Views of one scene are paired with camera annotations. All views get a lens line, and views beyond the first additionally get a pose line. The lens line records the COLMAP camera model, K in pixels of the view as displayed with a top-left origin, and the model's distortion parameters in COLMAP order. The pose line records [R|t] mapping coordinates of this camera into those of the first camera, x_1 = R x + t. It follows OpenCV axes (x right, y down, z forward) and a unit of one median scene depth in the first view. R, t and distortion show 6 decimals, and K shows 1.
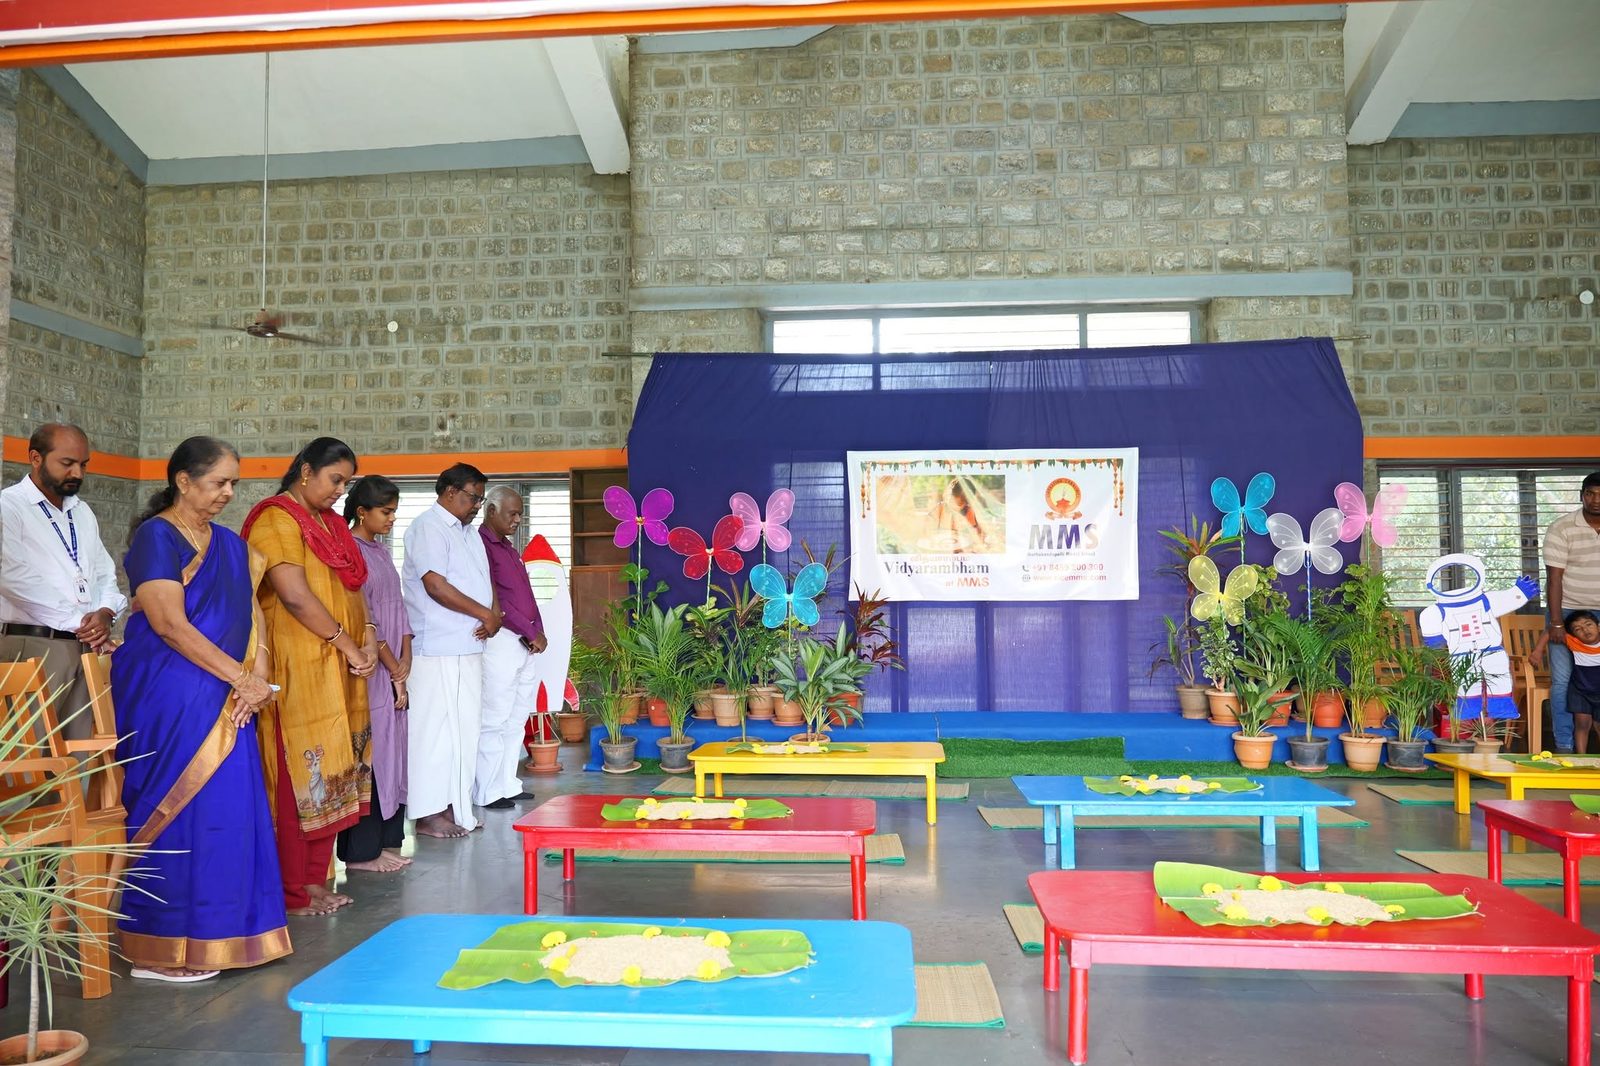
lens RADIAL K [[1134.7, 0, 791.6], [0, 1134.7, 560.6], [0, 0, 1]] dist [-0.009819, 0.003839]
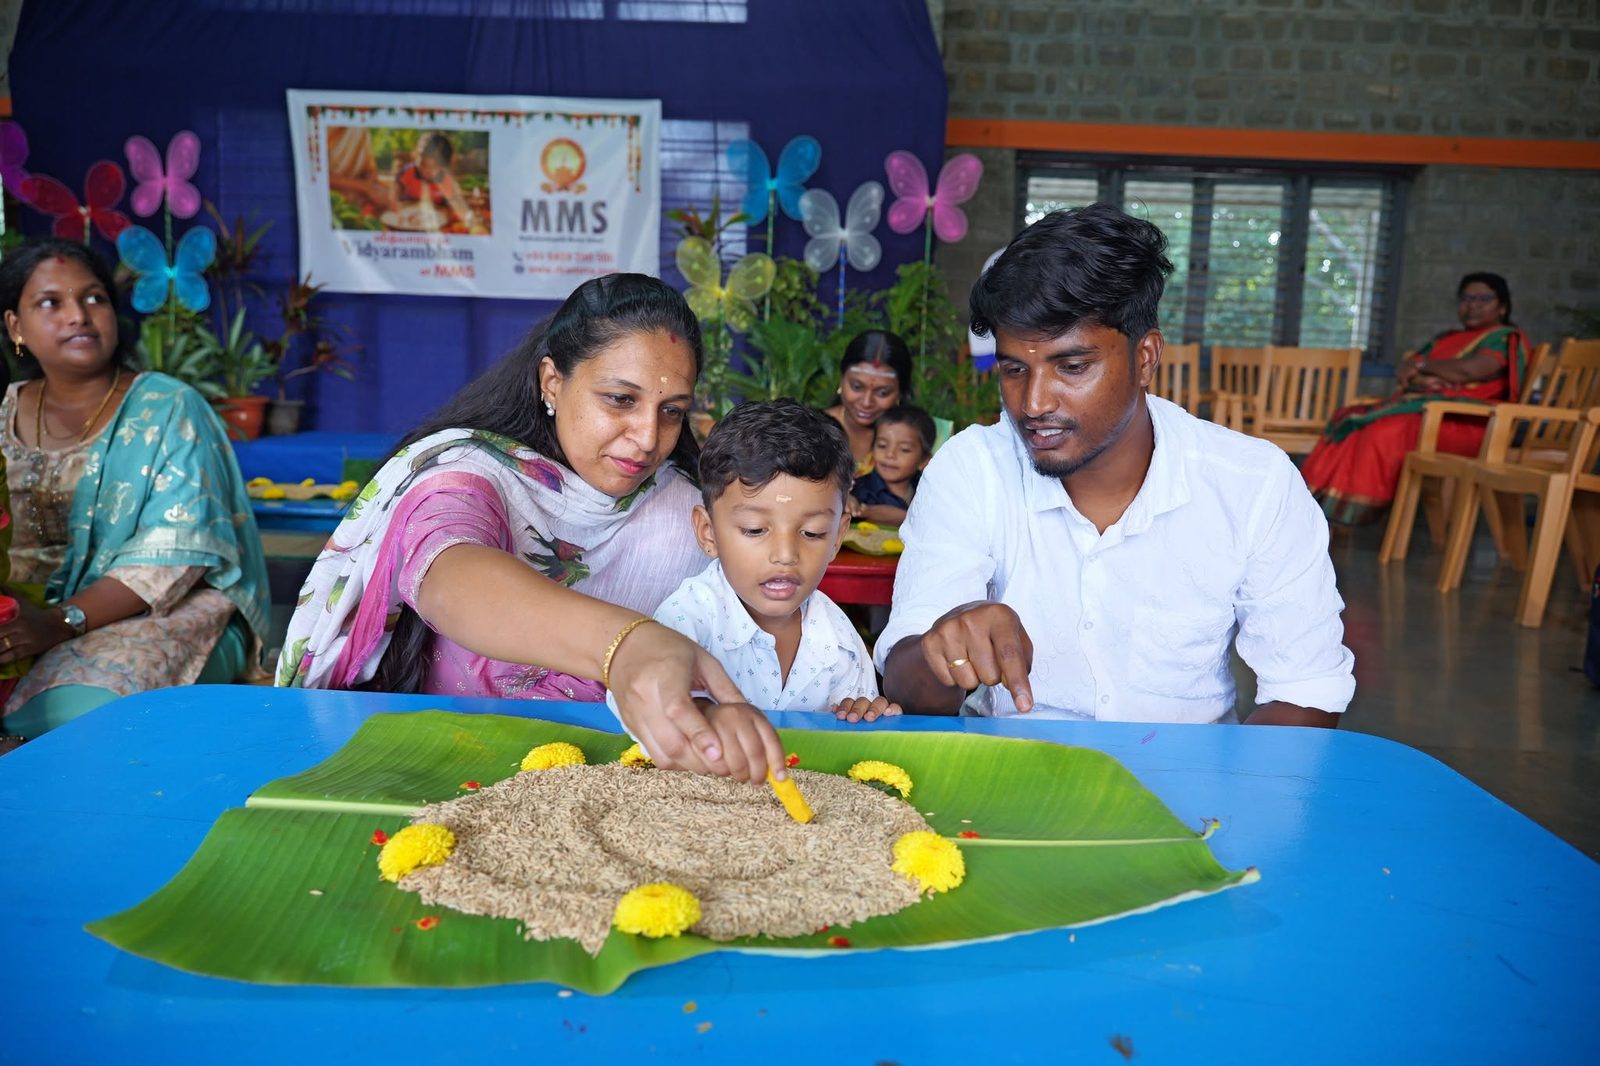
lens RADIAL K [[1128.8, 0, 800.0], [0, 1128.8, 533.0], [0, 0, 1]] dist [-0.001772, -0.001994]
pose [[0.998244, 0.034315, 0.048279, 0.359340], [-0.041609, 0.986361, 0.159253, 0.061358], [-0.042156, -0.160982, 0.986057, 0.187163]]
